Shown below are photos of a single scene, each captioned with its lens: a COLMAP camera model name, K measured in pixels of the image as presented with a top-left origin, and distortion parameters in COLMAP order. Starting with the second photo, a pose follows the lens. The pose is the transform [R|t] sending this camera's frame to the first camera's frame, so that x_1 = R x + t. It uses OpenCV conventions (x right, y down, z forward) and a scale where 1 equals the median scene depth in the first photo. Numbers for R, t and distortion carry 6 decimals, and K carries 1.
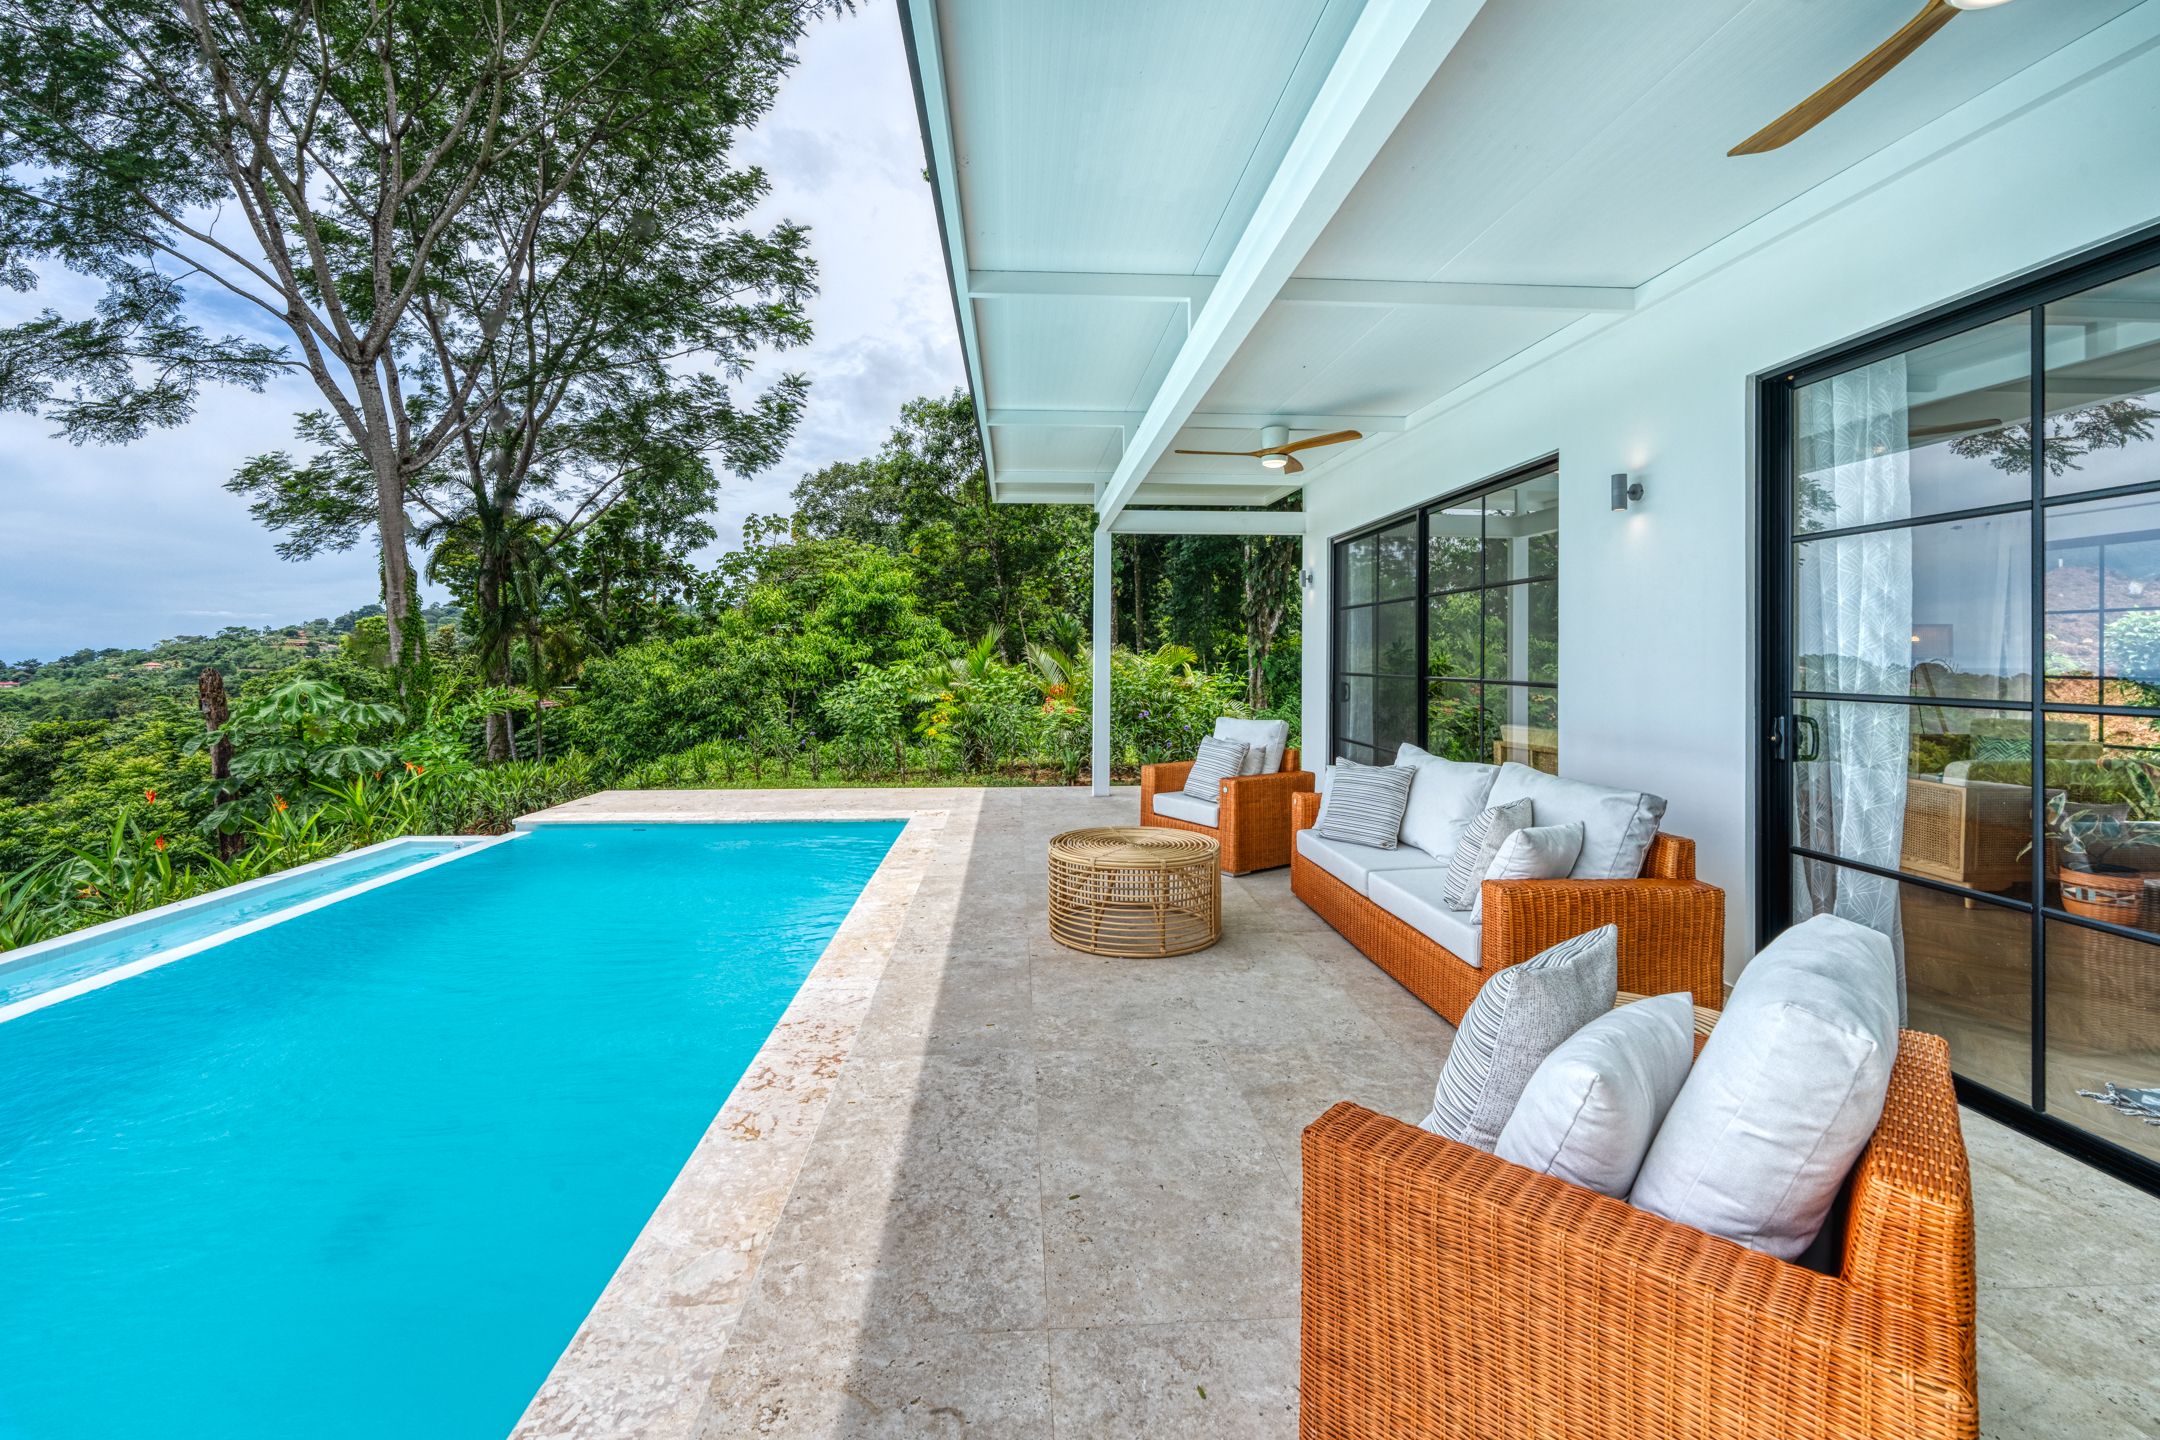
lens RADIAL K [[895.8, 0, 1079.2], [0, 895.8, 653.2], [0, 0, 1]] dist [-0.001029, -0.000815]
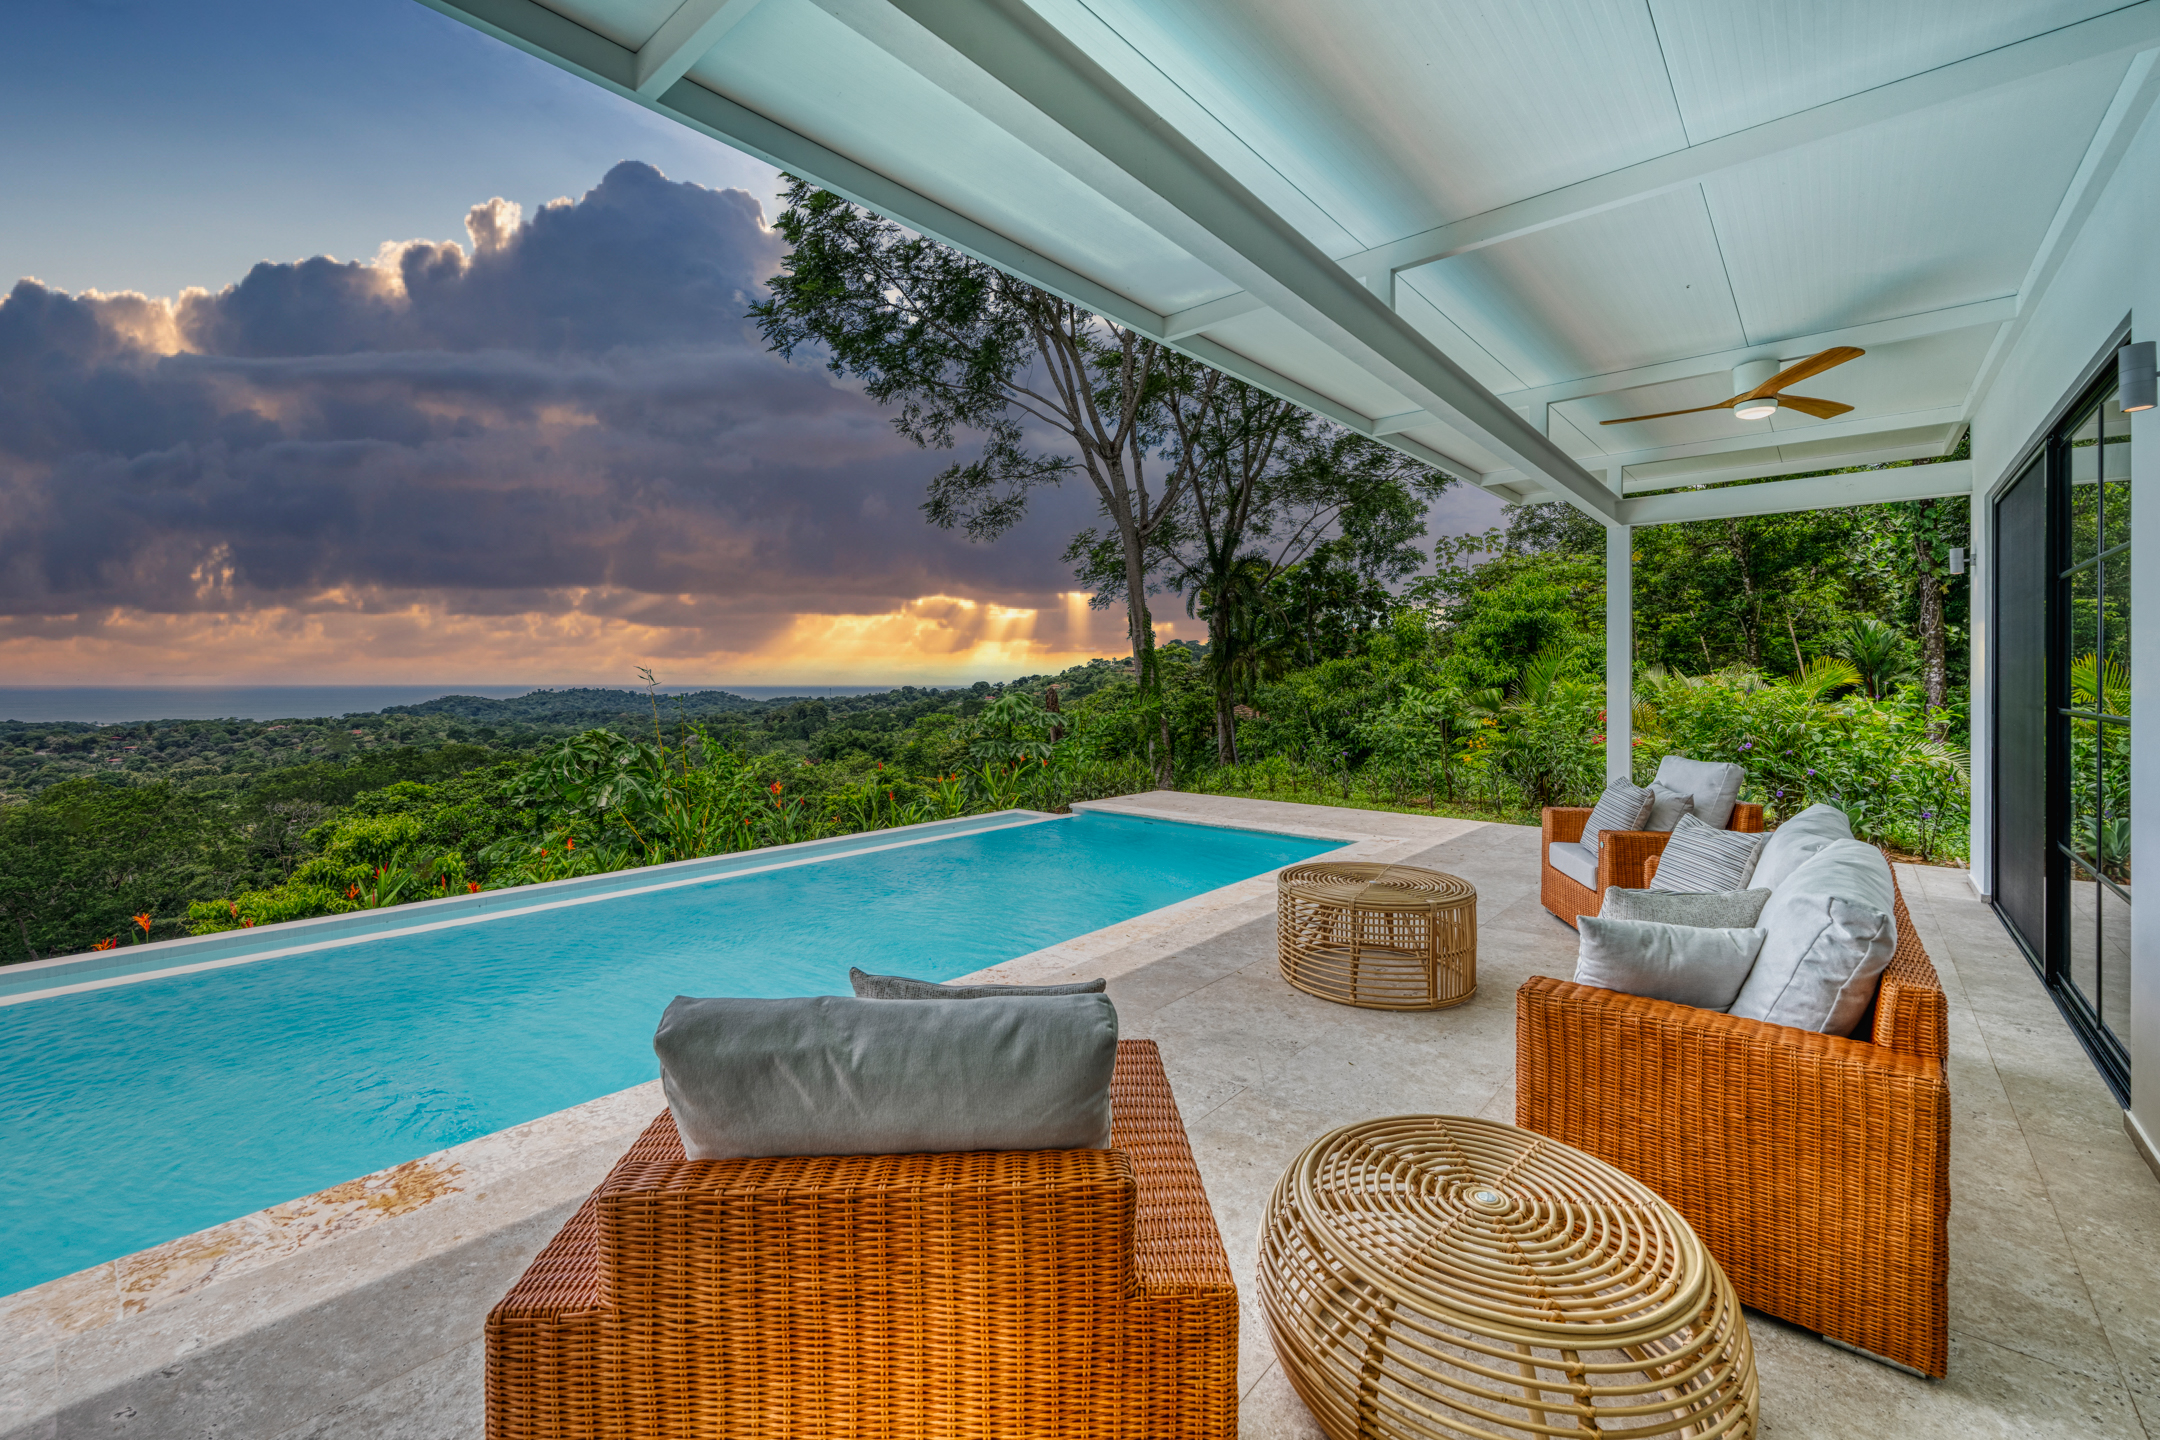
lens RADIAL K [[895.8, 0, 1096.9], [0, 895.8, 681.1], [0, 0, 1]] dist [-0.001029, -0.000815]
pose [[0.721187, 0.000546, -0.692741, 0.434332], [0.003380, 0.999985, 0.004306, 0.002646], [0.692733, -0.005447, 0.721174, 0.130859]]
